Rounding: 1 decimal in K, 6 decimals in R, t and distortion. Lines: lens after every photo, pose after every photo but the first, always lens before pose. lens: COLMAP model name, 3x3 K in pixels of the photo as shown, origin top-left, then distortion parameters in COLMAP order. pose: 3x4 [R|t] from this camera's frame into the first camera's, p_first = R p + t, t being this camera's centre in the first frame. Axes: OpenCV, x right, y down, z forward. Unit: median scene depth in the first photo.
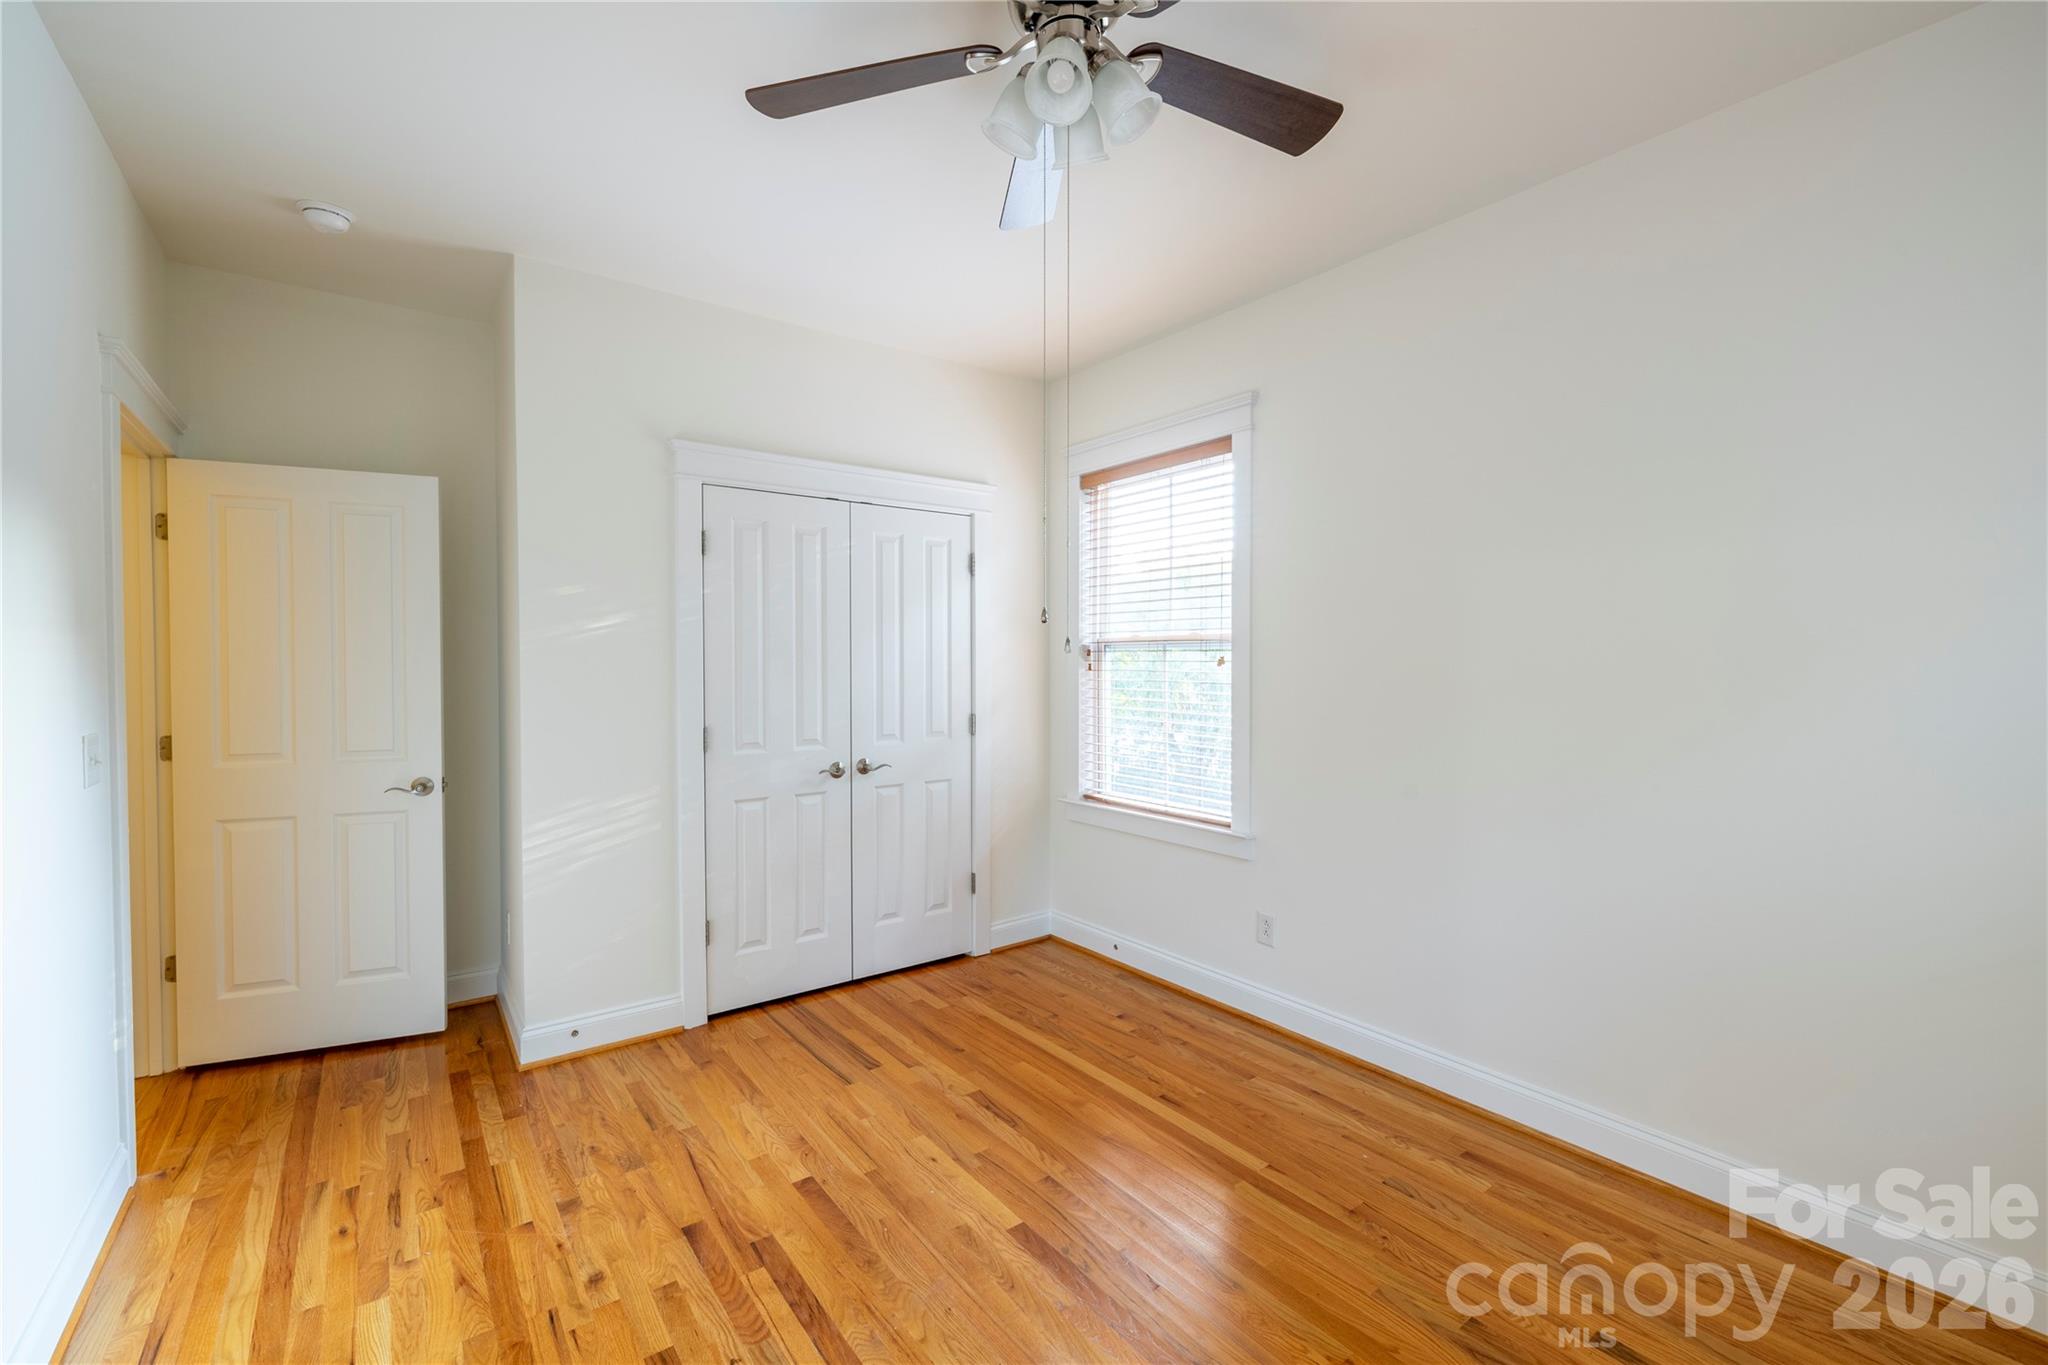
lens RADIAL K [[858.7, 0, 1025.2], [0, 858.7, 675.7], [0, 0, 1]] dist [-0.000118, -0.000117]
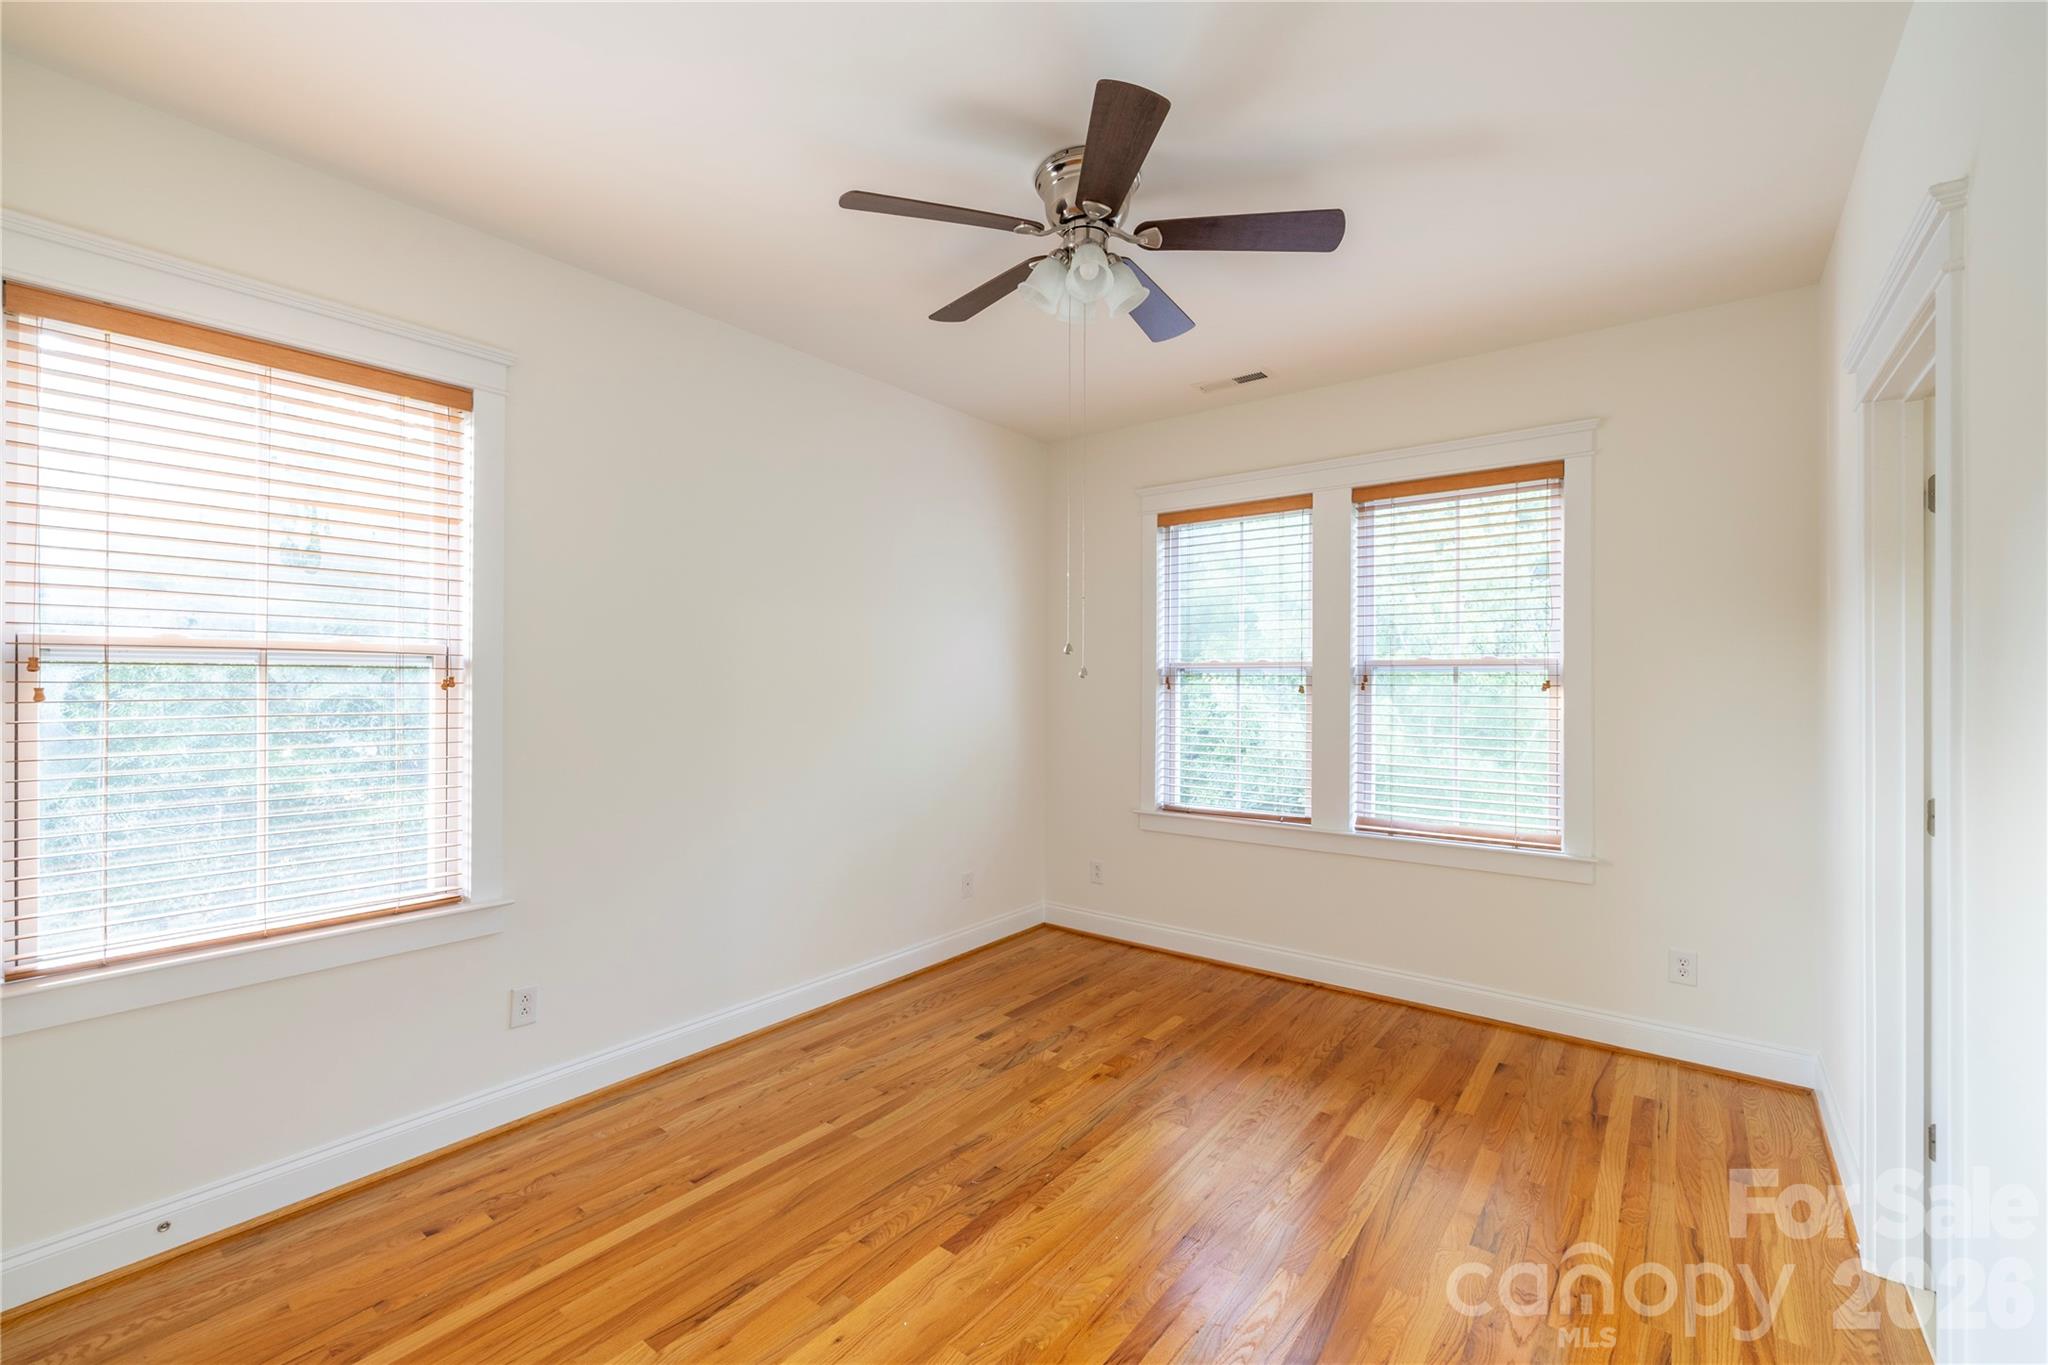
lens RADIAL K [[858.7, 0, 1006.9], [0, 858.7, 670.7], [0, 0, 1]] dist [-0.000118, -0.000117]
pose [[-0.248792, 0.012720, 0.968473, -0.755168], [0.015966, 0.999832, -0.009030, -0.015801], [-0.968425, 0.013216, -0.248953, 0.883434]]
